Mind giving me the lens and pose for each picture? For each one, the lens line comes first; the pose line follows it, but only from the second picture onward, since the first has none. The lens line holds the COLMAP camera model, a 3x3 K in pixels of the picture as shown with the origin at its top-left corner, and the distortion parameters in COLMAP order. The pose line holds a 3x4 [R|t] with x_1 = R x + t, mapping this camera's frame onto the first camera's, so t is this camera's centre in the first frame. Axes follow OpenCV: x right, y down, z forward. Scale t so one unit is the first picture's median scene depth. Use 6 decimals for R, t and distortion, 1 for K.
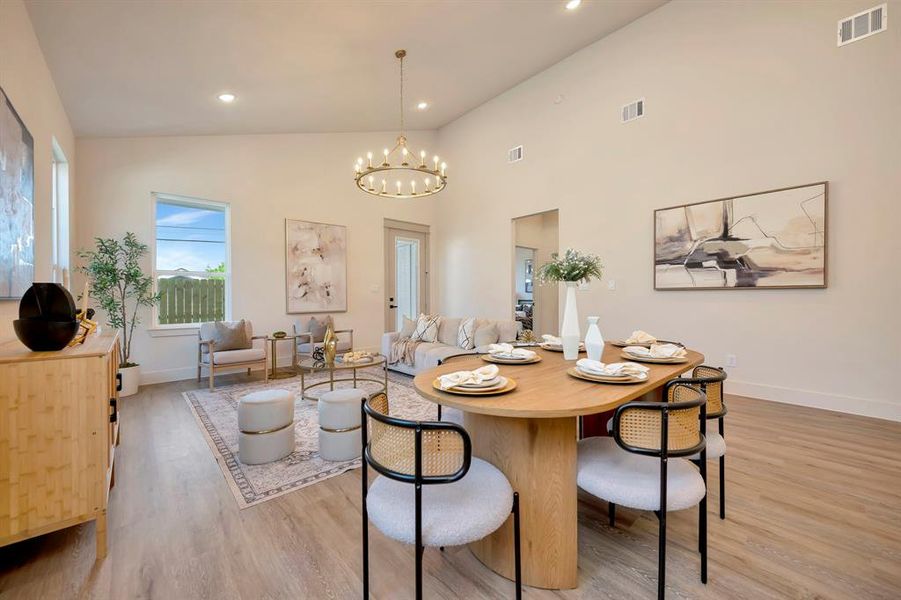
lens RADIAL K [[352.1, 0, 454.9], [0, 352.1, 299.2], [0, 0, 1]] dist [-0.001274, -0.000080]
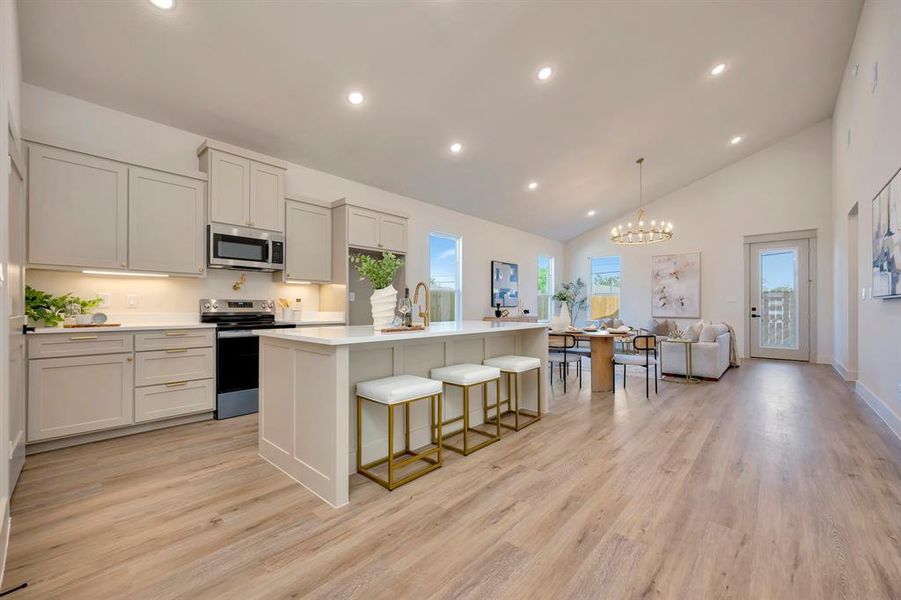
lens RADIAL K [[362.5, 0, 456.3], [0, 362.5, 303.3], [0, 0, 1]] dist [-0.001192, -0.000189]
pose [[0.100741, -0.005746, -0.994896, 1.343352], [-0.008945, 0.999938, -0.006681, -0.002881], [0.994872, 0.009573, 0.100683, -0.028985]]
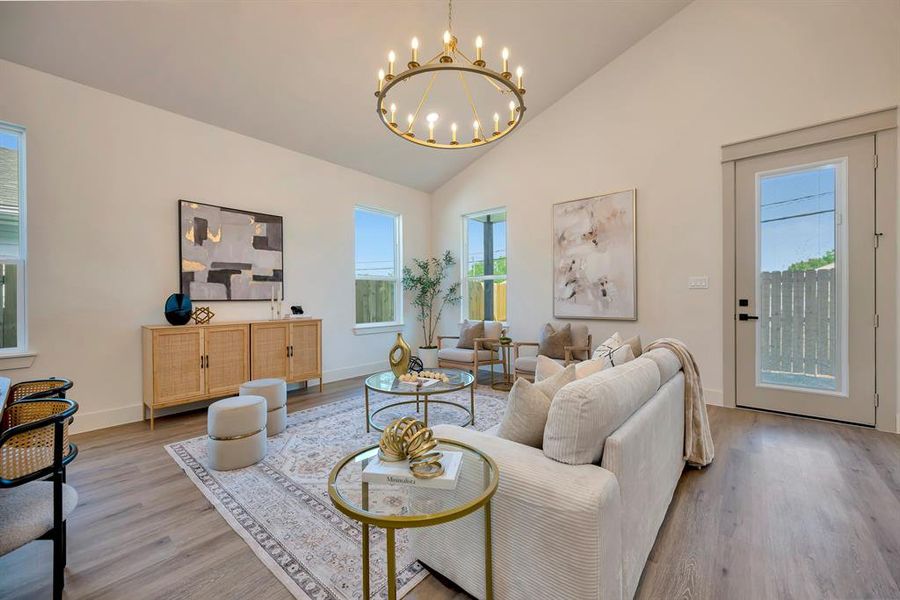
lens RADIAL K [[351.7, 0, 454.4], [0, 351.7, 299.2], [0, 0, 1]] dist [-0.001274, -0.000080]
pose [[0.128318, 0.005385, -0.991718, 0.420937], [-0.002018, 0.999985, 0.005169, -0.009391], [0.991731, 0.001338, 0.128327, 0.857702]]
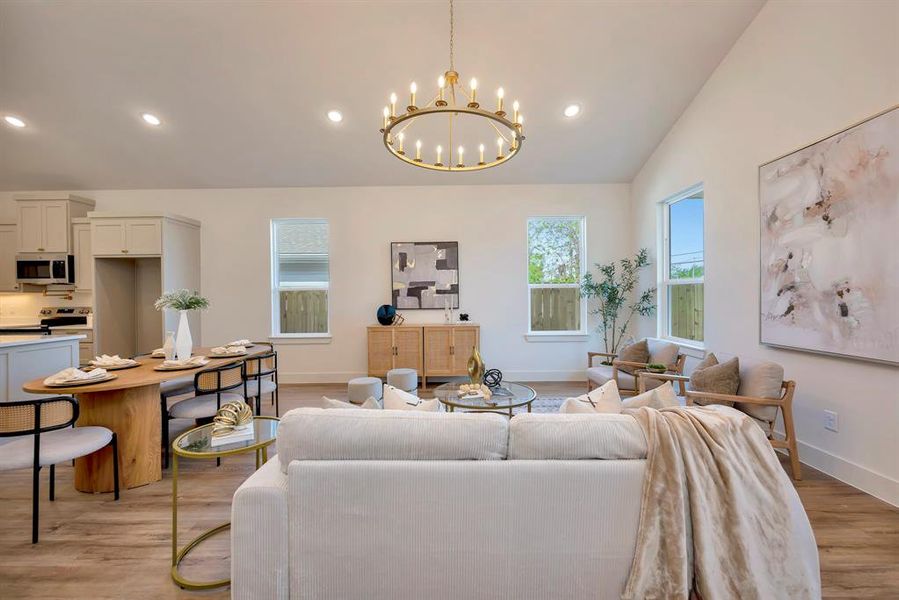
lens RADIAL K [[353.8, 0, 451.3], [0, 353.8, 298.4], [0, 0, 1]] dist [-0.003347, -0.000276]
pose [[-0.682428, 0.013180, -0.730834, 0.301798], [0.006435, 0.999907, 0.012024, -0.050824], [0.730925, 0.003503, -0.682449, 1.330277]]
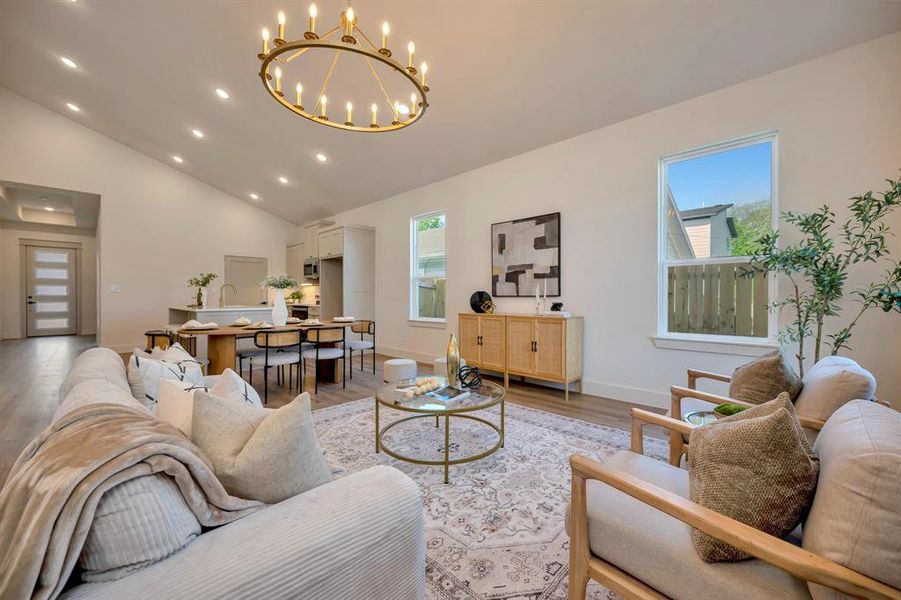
lens RADIAL K [[353.1, 0, 454.4], [0, 353.1, 297.2], [0, 0, 1]] dist [-0.000924, -0.000037]
pose [[-0.997747, 0.003353, -0.067009, -0.260364], [0.002747, 0.999955, 0.009132, -0.007724], [0.067037, 0.008927, -0.997711, 1.463408]]
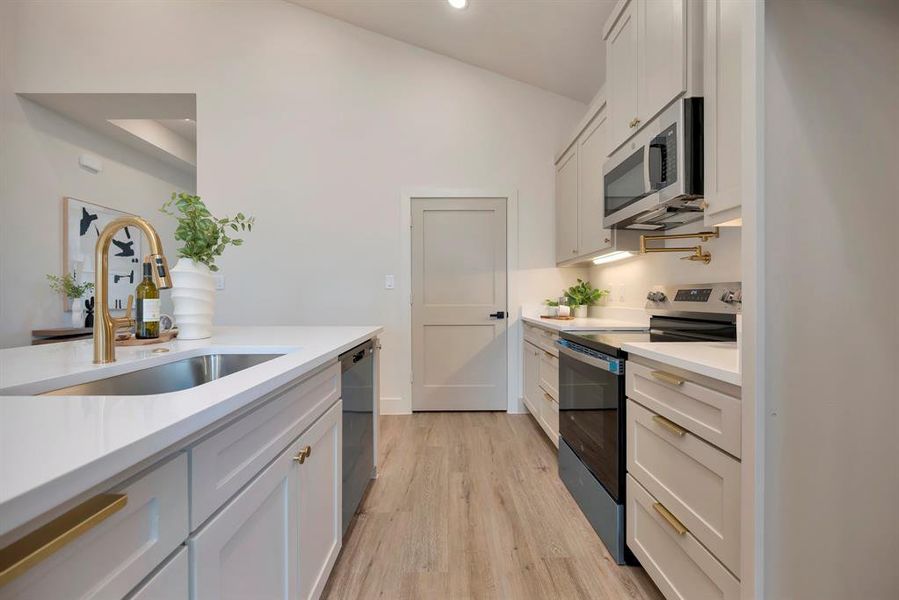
lens RADIAL K [[359.5, 0, 449.5], [0, 359.5, 300.0], [0, 0, 1]] dist [-0.000742, -0.000087]
pose [[-0.742192, -0.000480, 0.670187, 0.250302], [0.007149, 0.999937, 0.008634, -0.000179], [-0.670149, 0.011199, -0.742142, 0.012032]]
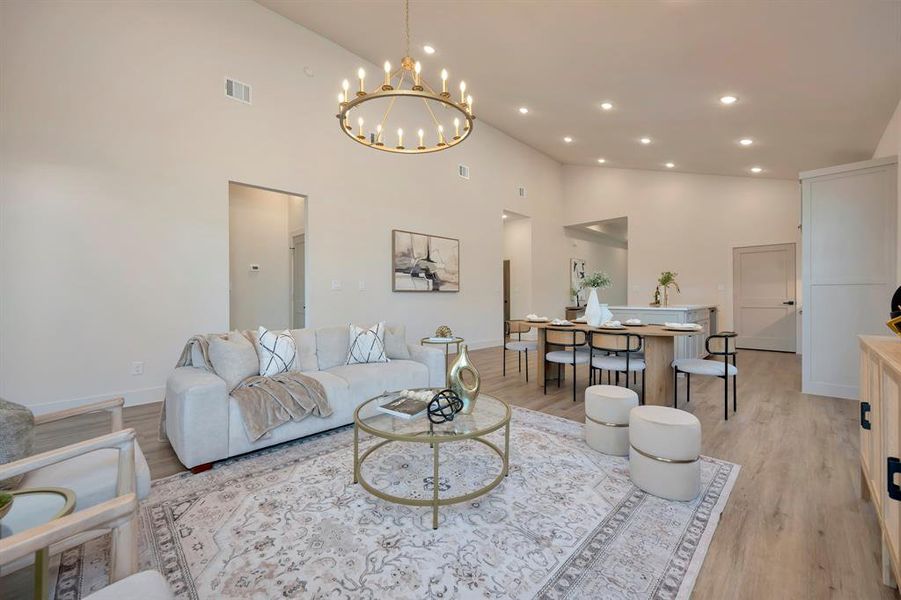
lens RADIAL K [[353.1, 0, 454.4], [0, 353.1, 297.2], [0, 0, 1]] dist [-0.000924, -0.000037]
pose [[-0.044749, 0.002726, 0.998995, -0.763489], [0.012735, 0.999917, -0.002158, 0.000701], [-0.998917, 0.012626, -0.044780, 0.871883]]
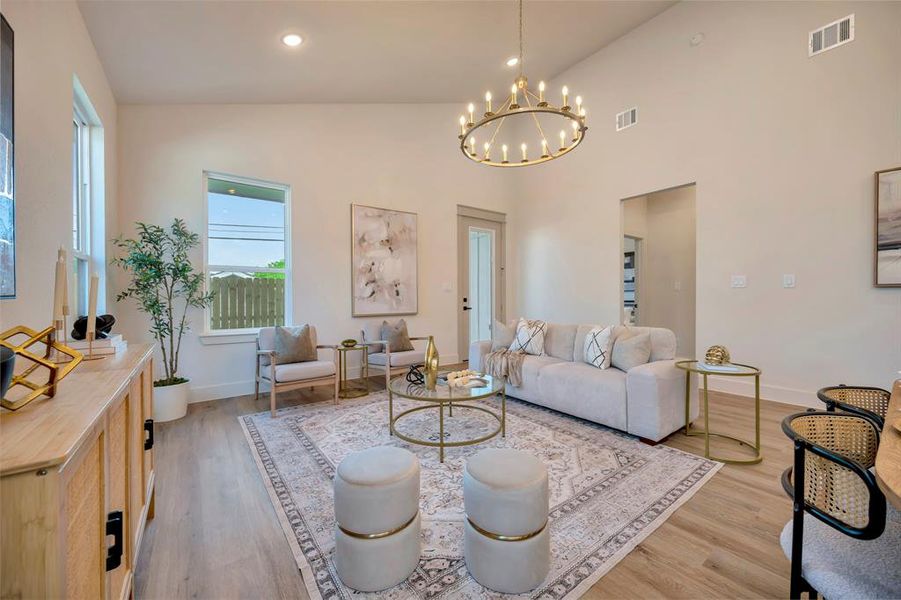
lens RADIAL K [[350.2, 0, 454.8], [0, 350.2, 299.4], [0, 0, 1]] dist [0.000568, -0.000033]
pose [[0.995563, 0.000799, -0.094097, -0.201540], [-0.000793, 1.000000, 0.000105, -0.000651], [0.094097, -0.000030, 0.995563, 0.243348]]
